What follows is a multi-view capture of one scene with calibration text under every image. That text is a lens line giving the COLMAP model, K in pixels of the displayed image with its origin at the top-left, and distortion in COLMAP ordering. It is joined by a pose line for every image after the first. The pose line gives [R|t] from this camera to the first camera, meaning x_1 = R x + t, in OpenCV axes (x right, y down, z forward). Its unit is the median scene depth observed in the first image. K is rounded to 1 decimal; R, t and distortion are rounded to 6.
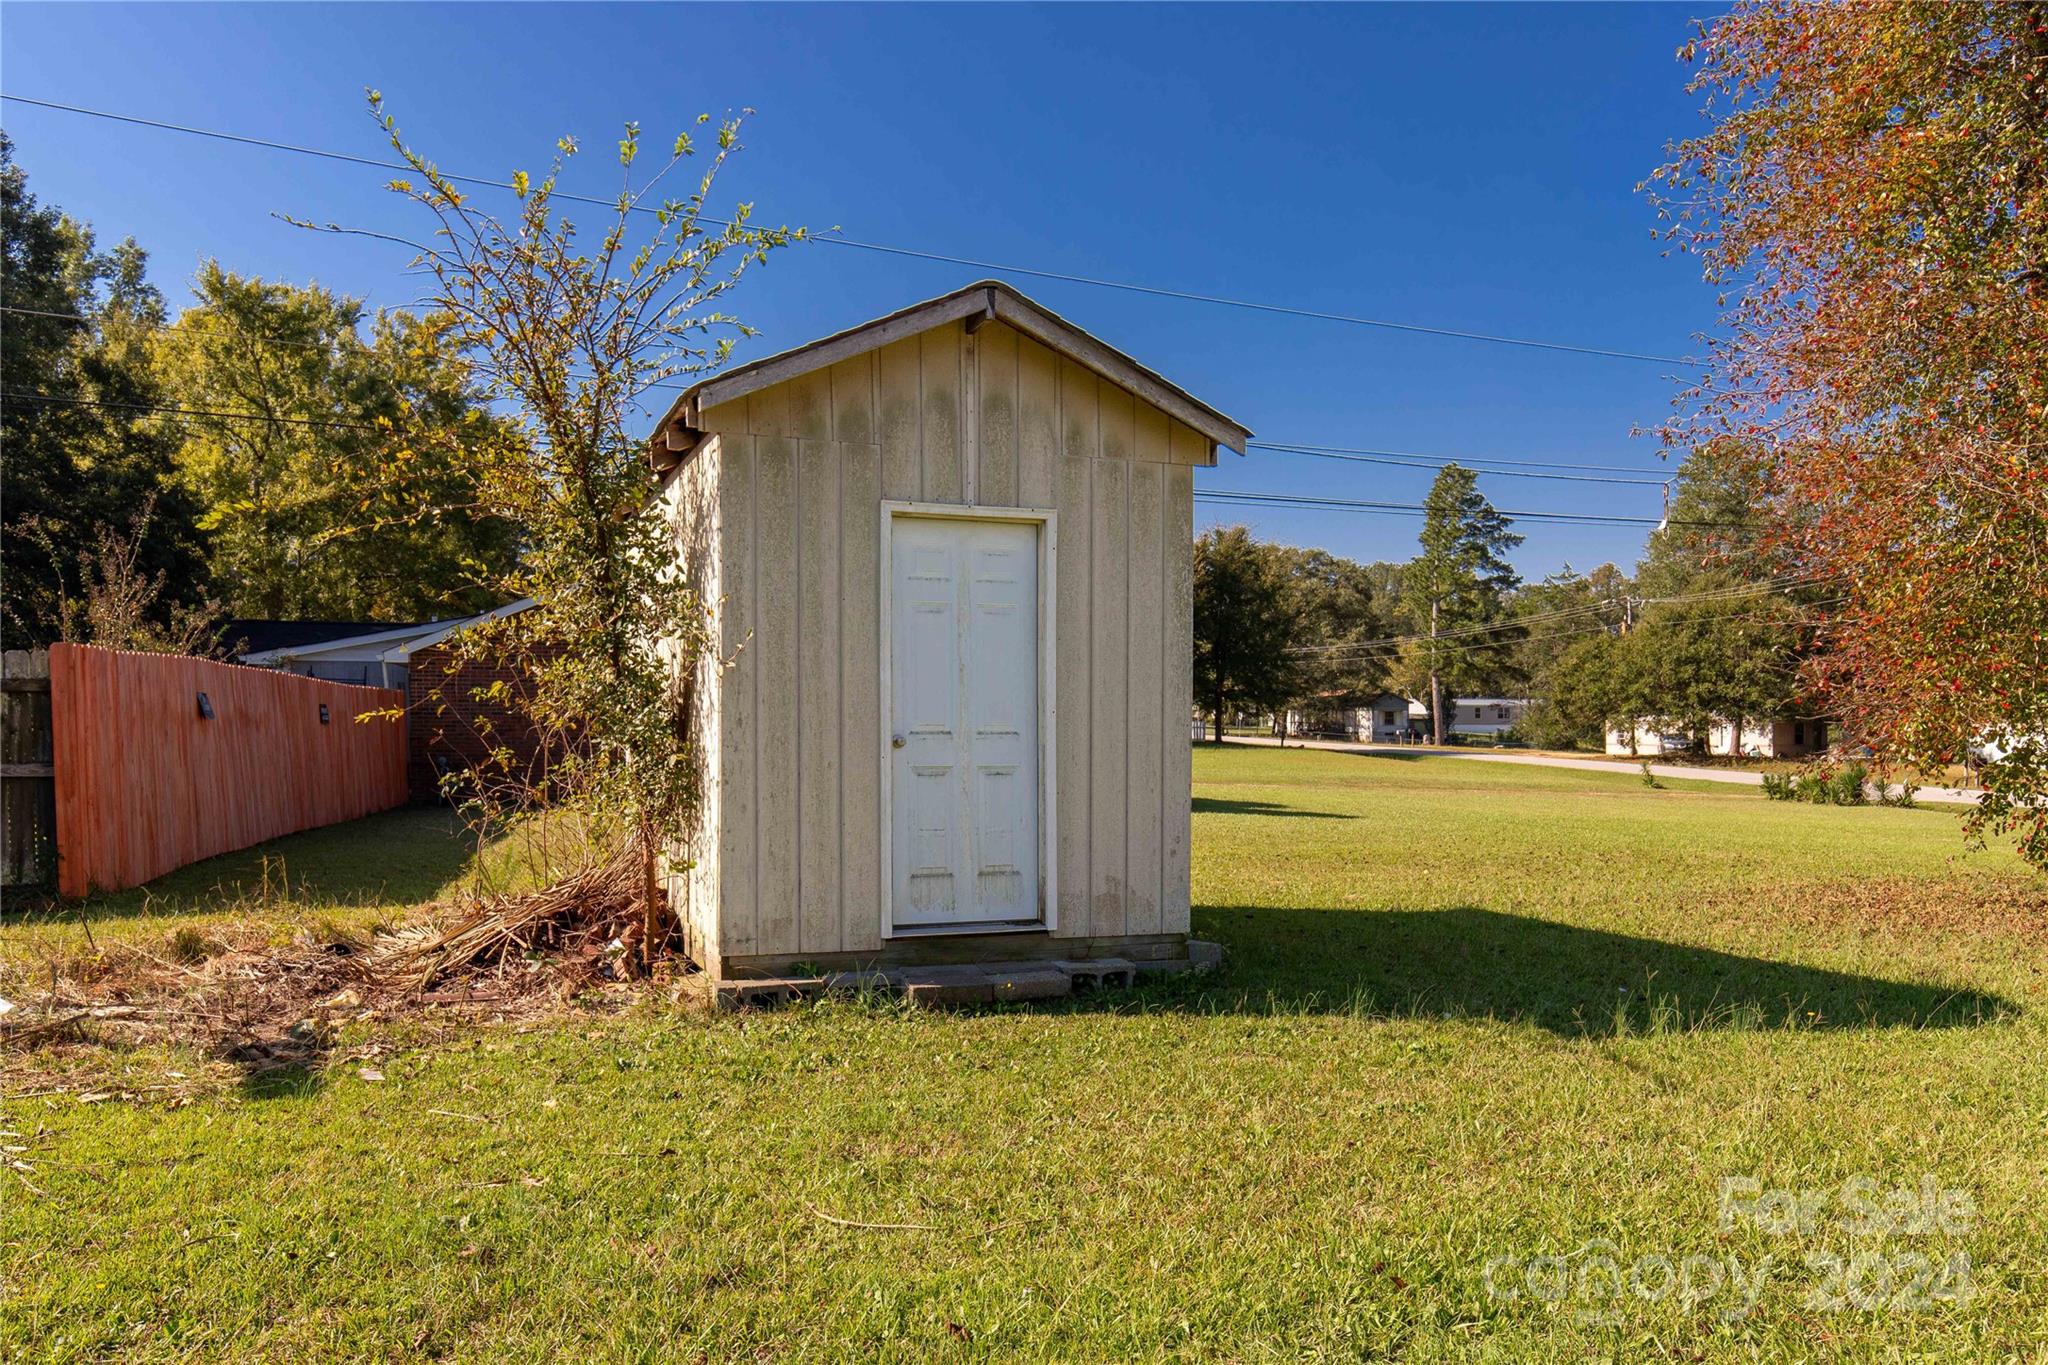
lens RADIAL K [[1520.5, 0, 1027.9], [0, 1520.5, 680.9], [0, 0, 1]] dist [-0.002218, 0.000366]
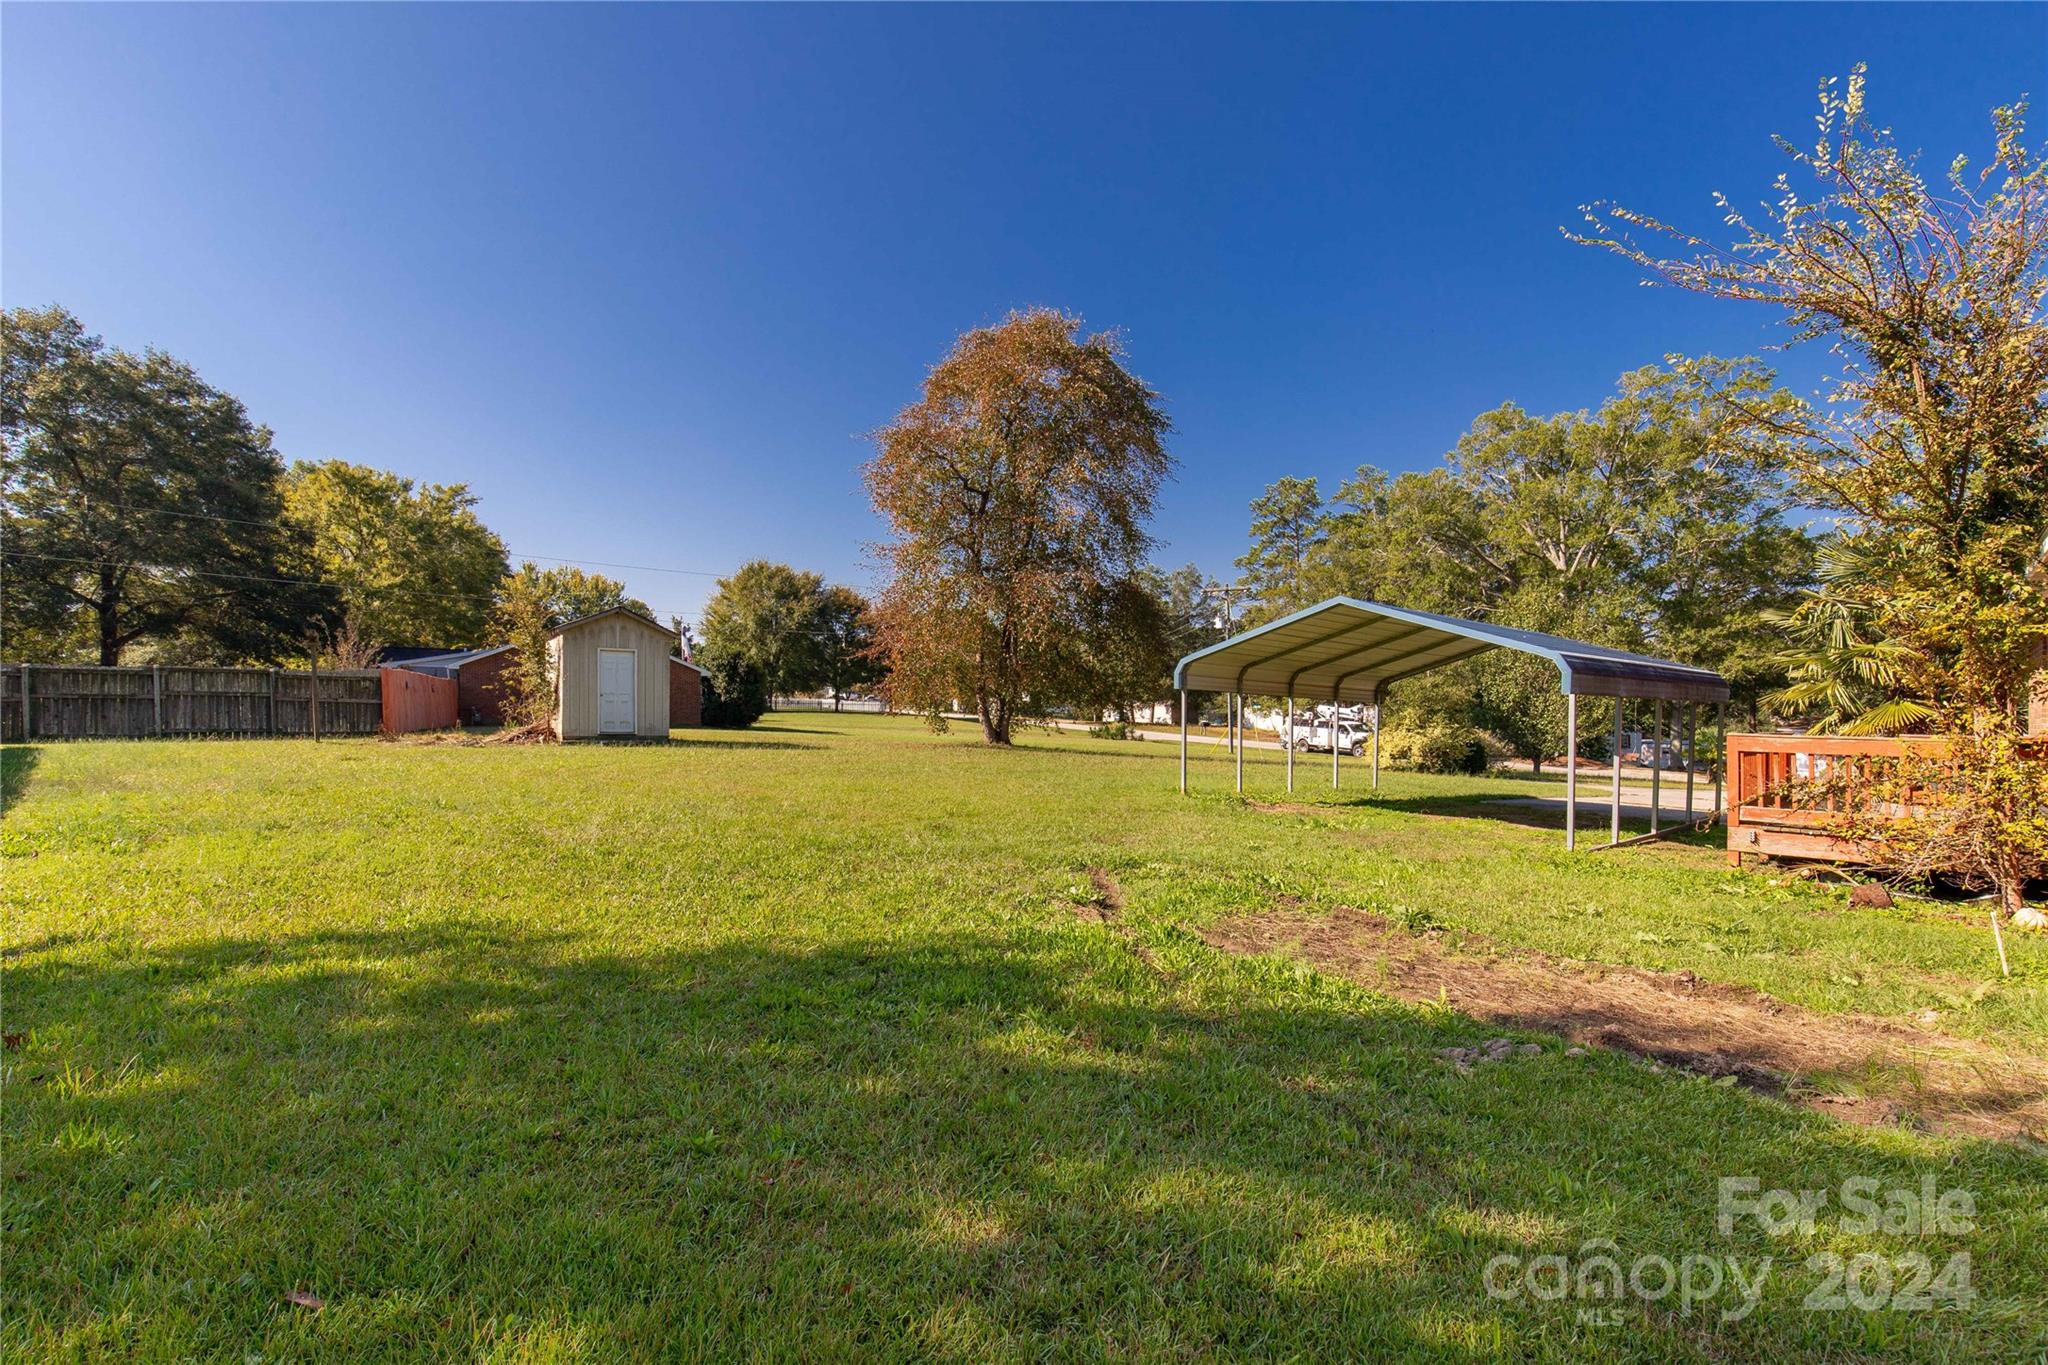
lens RADIAL K [[927.4, 0, 1015.3], [0, 927.4, 697.9], [0, 0, 1]] dist [-0.001120, -0.000181]
pose [[0.980820, 0.016259, 0.194239, 0.124167], [-0.020251, 0.999622, 0.018581, -0.006603], [-0.193863, -0.022158, 0.980778, -0.426991]]
